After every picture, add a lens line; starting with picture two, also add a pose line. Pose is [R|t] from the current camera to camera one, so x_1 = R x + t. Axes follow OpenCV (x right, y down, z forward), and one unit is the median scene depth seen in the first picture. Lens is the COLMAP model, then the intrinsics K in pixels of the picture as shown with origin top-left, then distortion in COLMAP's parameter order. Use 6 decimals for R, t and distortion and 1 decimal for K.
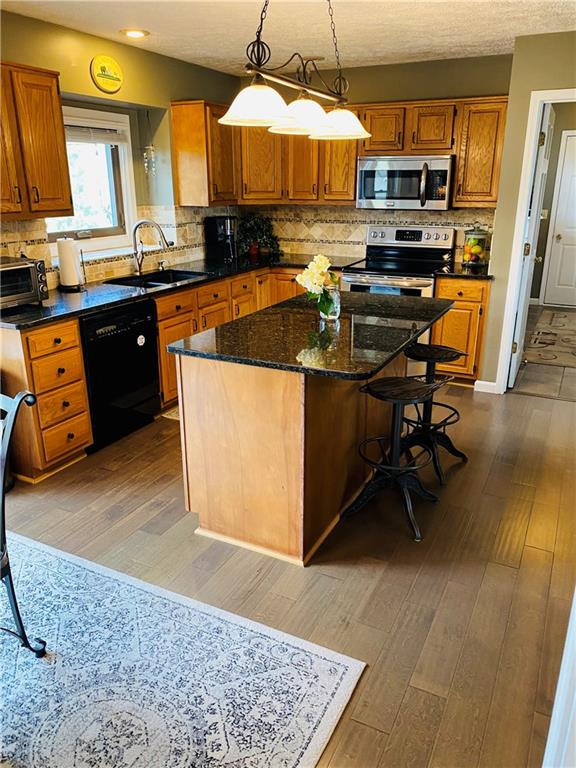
lens RADIAL K [[594.9, 0, 288.0], [0, 594.9, 384.0], [0, 0, 1]] dist [0.083104, -0.000079]
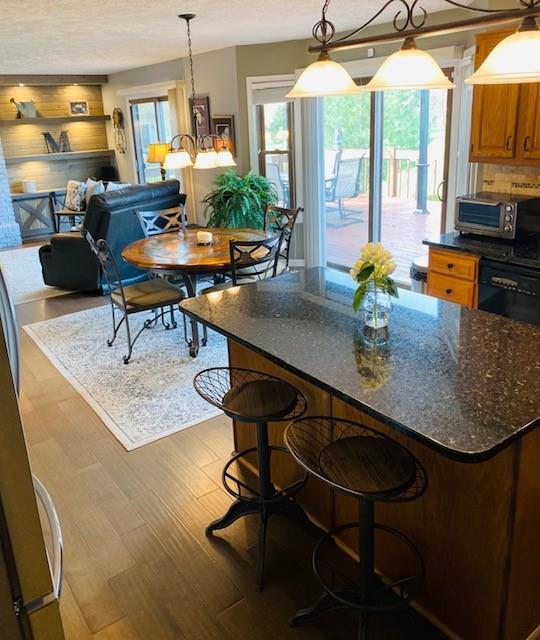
lens RADIAL K [[551.5, 0, 269.5], [0, 551.5, 279.1], [0, 0, 1]] dist [-0.008145, -0.005216]
pose [[-0.458930, 0.269406, -0.846643, 0.838068], [-0.257045, 0.871908, 0.416779, -0.490173], [0.850477, 0.408898, -0.330895, 1.285664]]
